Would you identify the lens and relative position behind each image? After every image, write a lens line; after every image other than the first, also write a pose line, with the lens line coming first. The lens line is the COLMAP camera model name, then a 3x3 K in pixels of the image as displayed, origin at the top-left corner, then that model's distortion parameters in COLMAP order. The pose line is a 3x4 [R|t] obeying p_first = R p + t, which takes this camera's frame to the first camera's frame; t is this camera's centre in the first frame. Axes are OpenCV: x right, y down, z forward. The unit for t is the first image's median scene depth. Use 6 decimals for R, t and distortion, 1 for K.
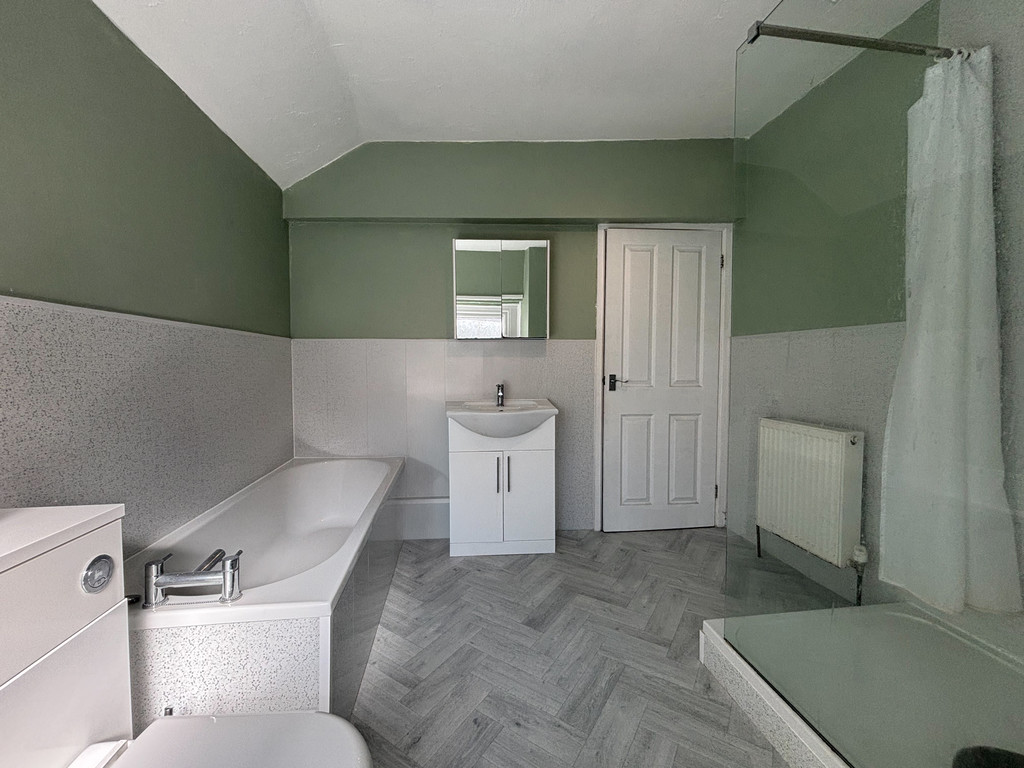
lens RADIAL K [[408.6, 0, 510.5], [0, 408.6, 382.9], [0, 0, 1]] dist [-0.008021, -0.000010]
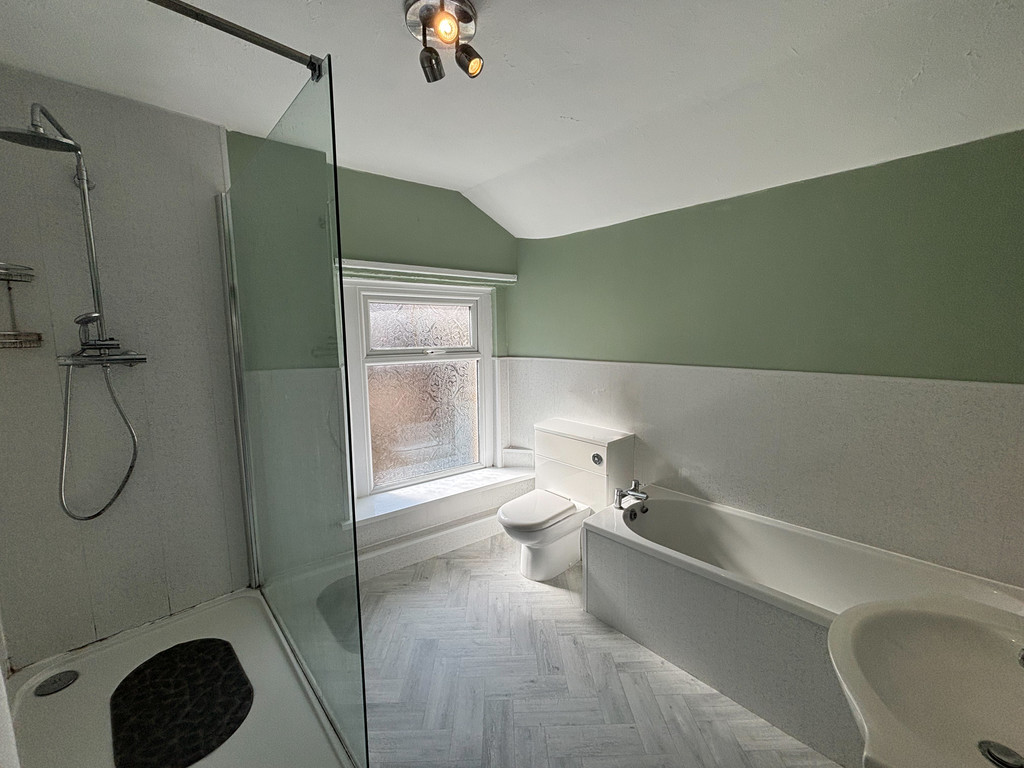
lens RADIAL K [[408.6, 0, 510.5], [0, 408.6, 382.9], [0, 0, 1]] dist [-0.008021, -0.000010]
pose [[-0.813979, 0.076583, -0.575824, 0.590706], [-0.022972, 0.986252, 0.163641, -0.277494], [0.580440, 0.146429, -0.801029, 1.430630]]
